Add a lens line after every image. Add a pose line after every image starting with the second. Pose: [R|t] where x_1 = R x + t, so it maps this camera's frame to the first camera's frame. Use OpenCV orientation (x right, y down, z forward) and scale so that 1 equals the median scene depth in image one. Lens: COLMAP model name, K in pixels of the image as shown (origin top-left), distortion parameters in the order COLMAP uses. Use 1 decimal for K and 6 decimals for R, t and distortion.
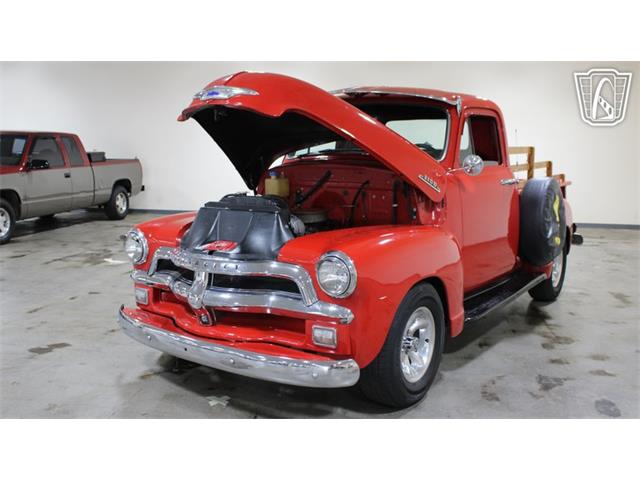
lens RADIAL K [[602.7, 0, 320.0], [0, 602.7, 240.0], [0, 0, 1]] dist [-0.098636, -0.000492]
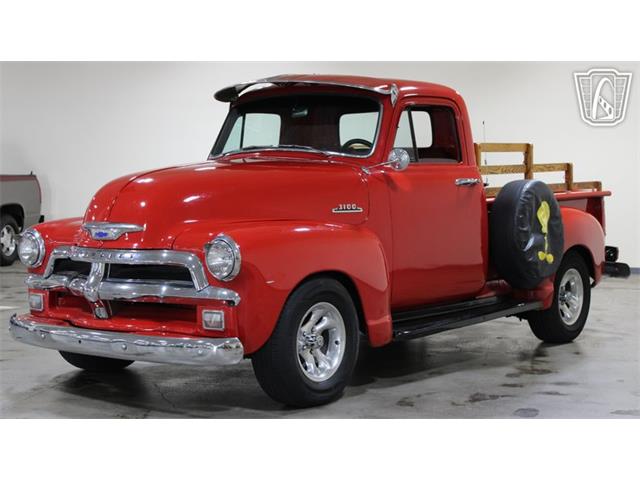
lens RADIAL K [[1121.6, 0, 324.6], [0, 1121.6, 248.6], [0, 0, 1]] dist [0.020830, 0.062233]
pose [[0.999158, -0.002503, -0.040951, 0.221508], [-0.000818, 0.996724, -0.080870, 0.155250], [0.041020, 0.080835, 0.995883, -0.731348]]
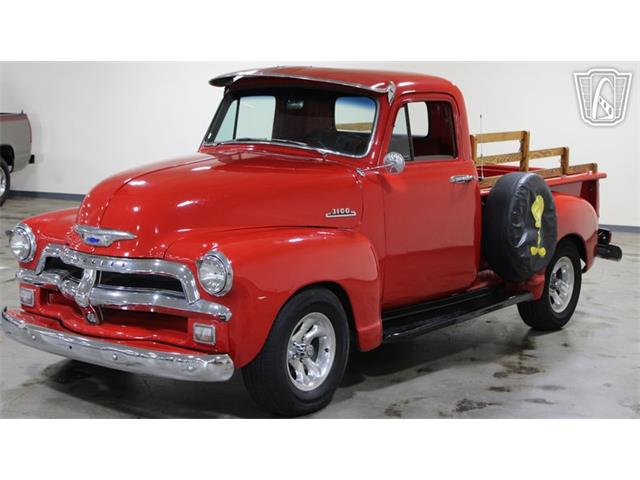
lens RADIAL K [[1121.6, 0, 324.6], [0, 1121.6, 248.6], [0, 0, 1]] dist [0.020830, 0.062233]
pose [[0.999143, 0.026424, -0.031849, 0.216854], [-0.026455, 0.999650, -0.000581, 0.008265], [0.031822, 0.001423, 0.999493, -0.731966]]
